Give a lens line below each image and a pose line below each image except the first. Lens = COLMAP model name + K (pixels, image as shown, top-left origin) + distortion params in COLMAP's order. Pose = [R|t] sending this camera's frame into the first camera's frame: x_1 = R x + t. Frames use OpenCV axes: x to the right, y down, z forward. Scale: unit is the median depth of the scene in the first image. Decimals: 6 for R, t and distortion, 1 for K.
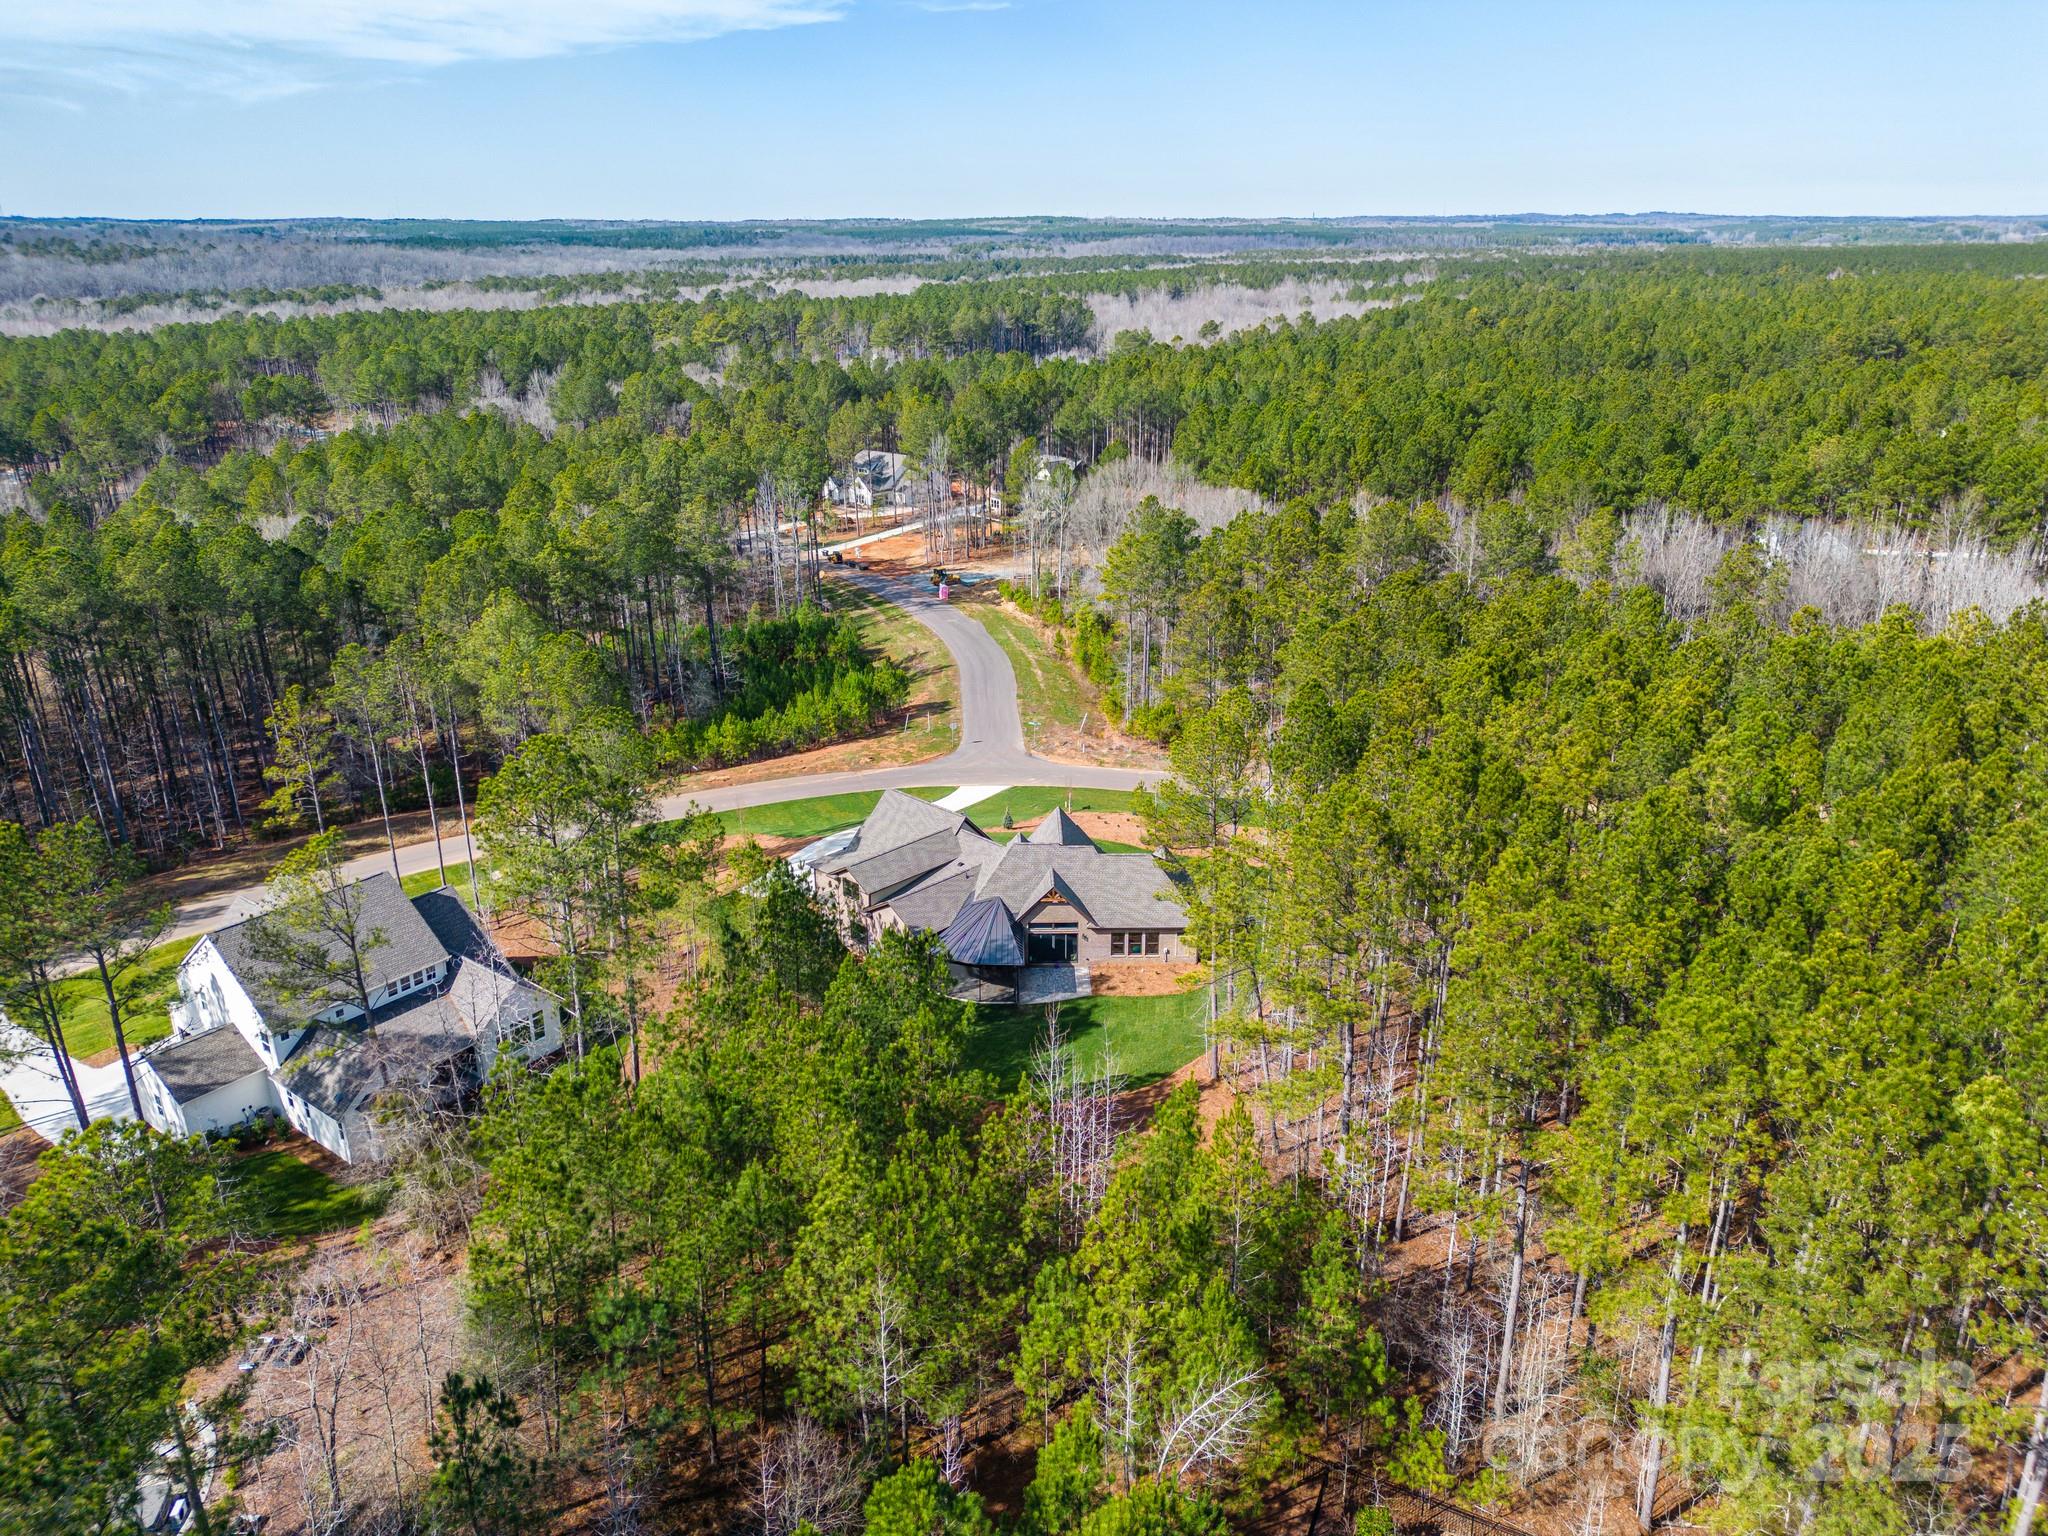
lens RADIAL K [[1431.0, 0, 1021.6], [0, 1431.0, 792.2], [0, 0, 1]] dist [0.008709, 0.001505]
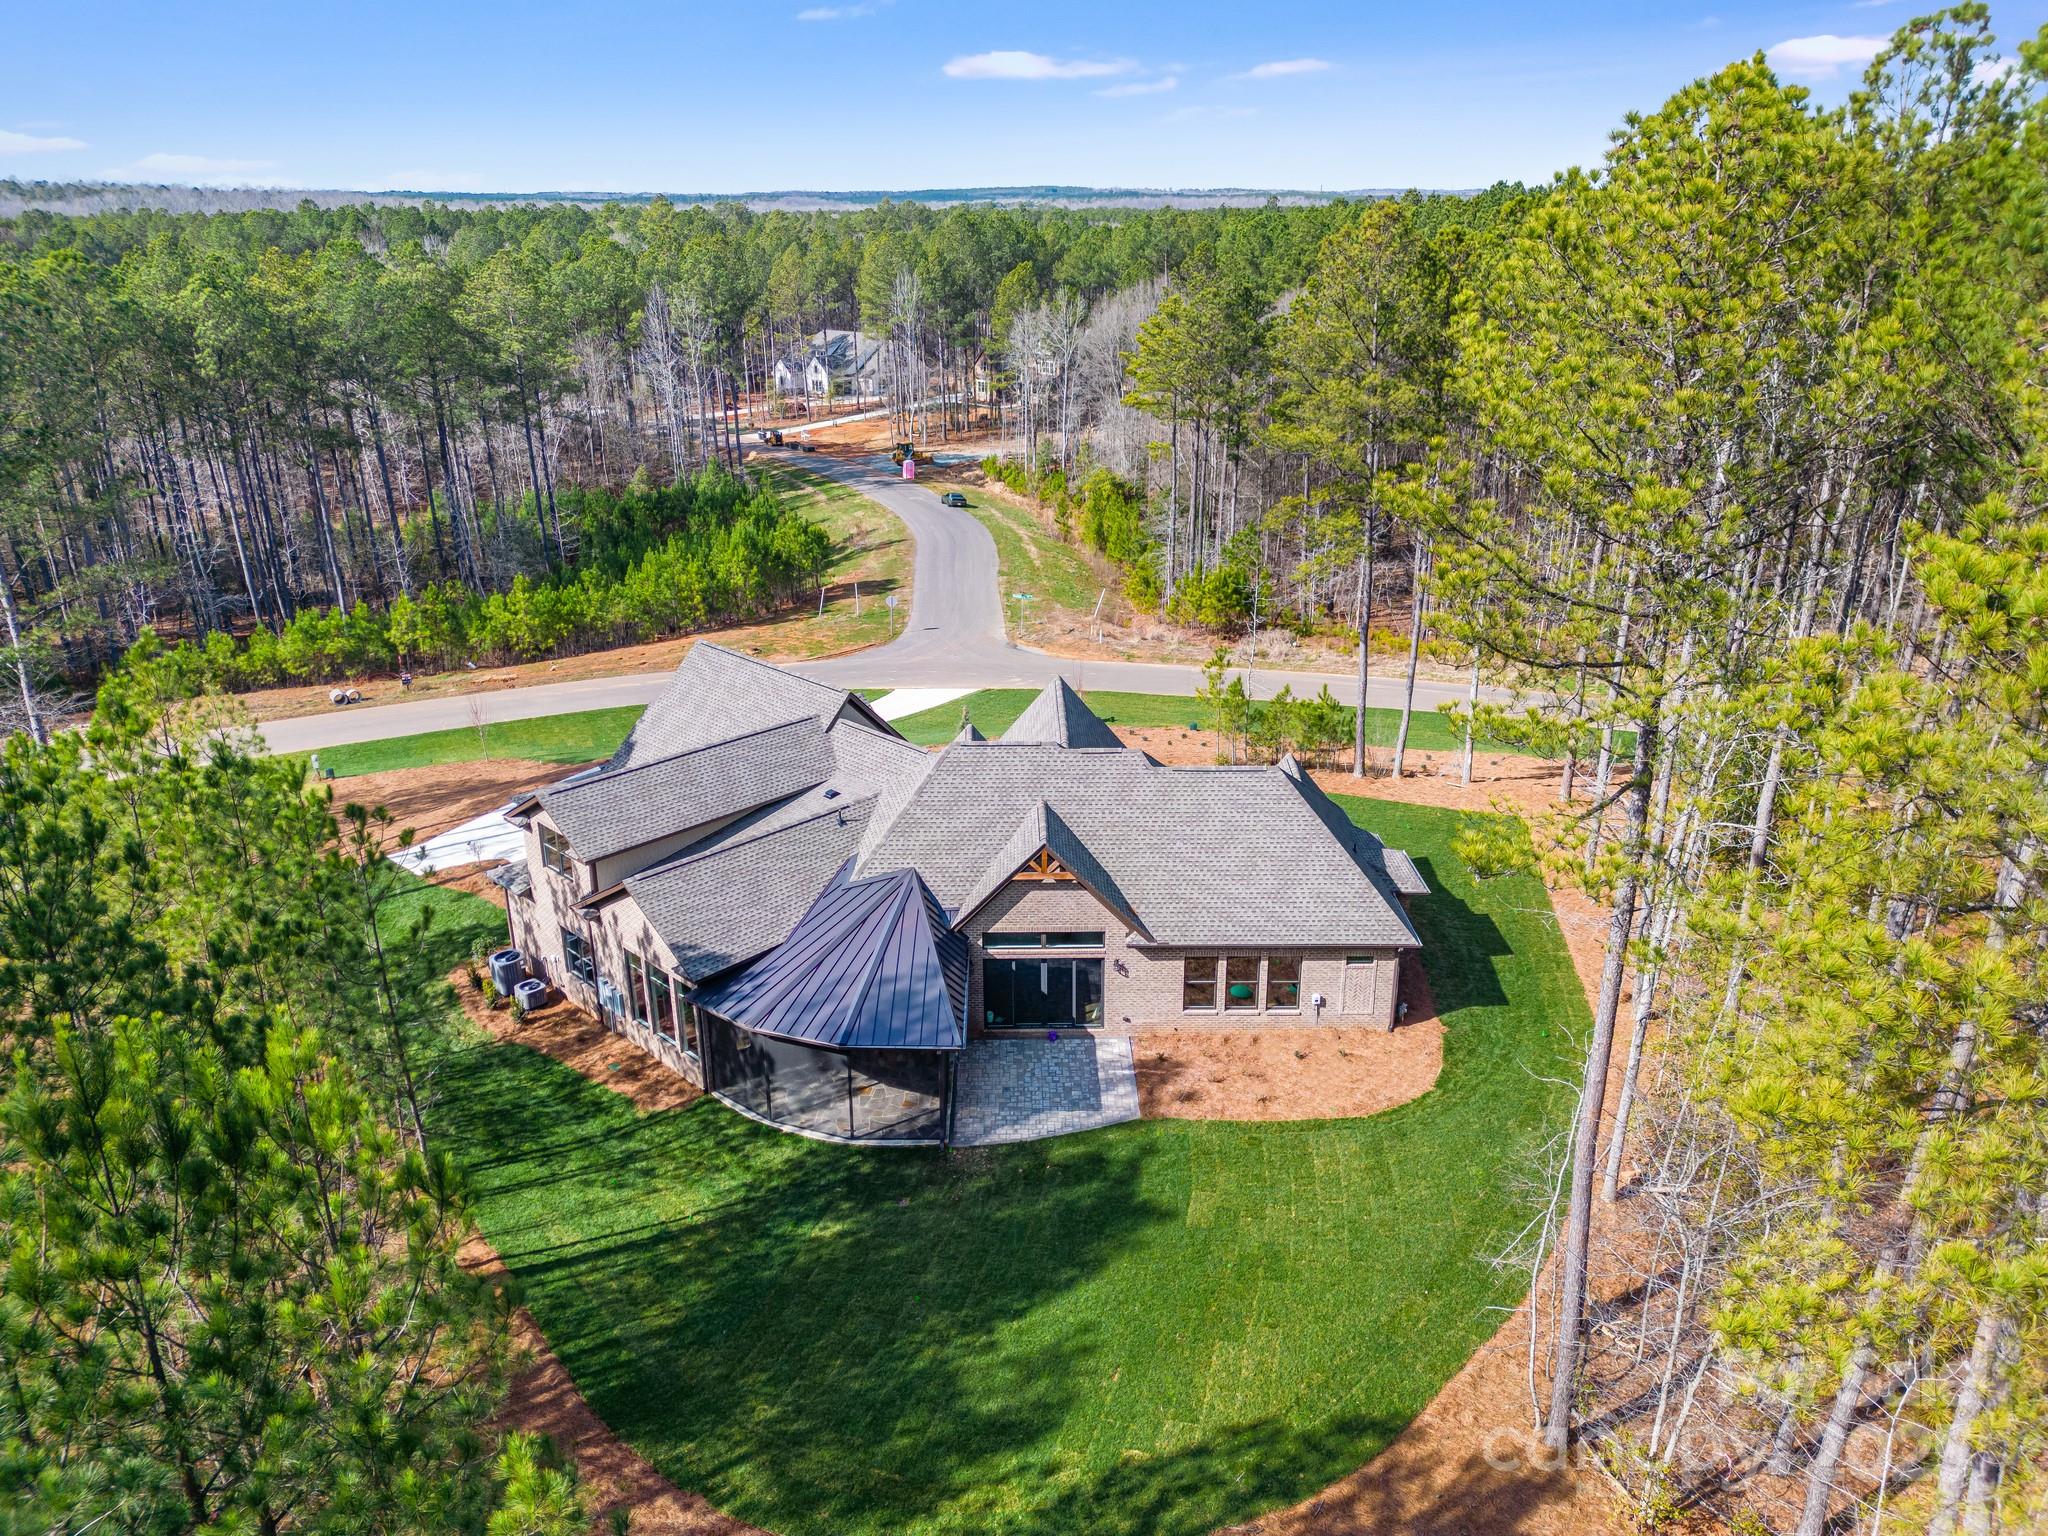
lens RADIAL K [[1431.0, 0, 1021.6], [0, 1431.0, 792.2], [0, 0, 1]] dist [0.008709, 0.001505]
pose [[0.999996, 0.000965, -0.002769, 0.010966], [-0.000929, 0.999918, 0.012770, 0.029891], [0.002782, -0.012768, 0.999915, 0.384782]]
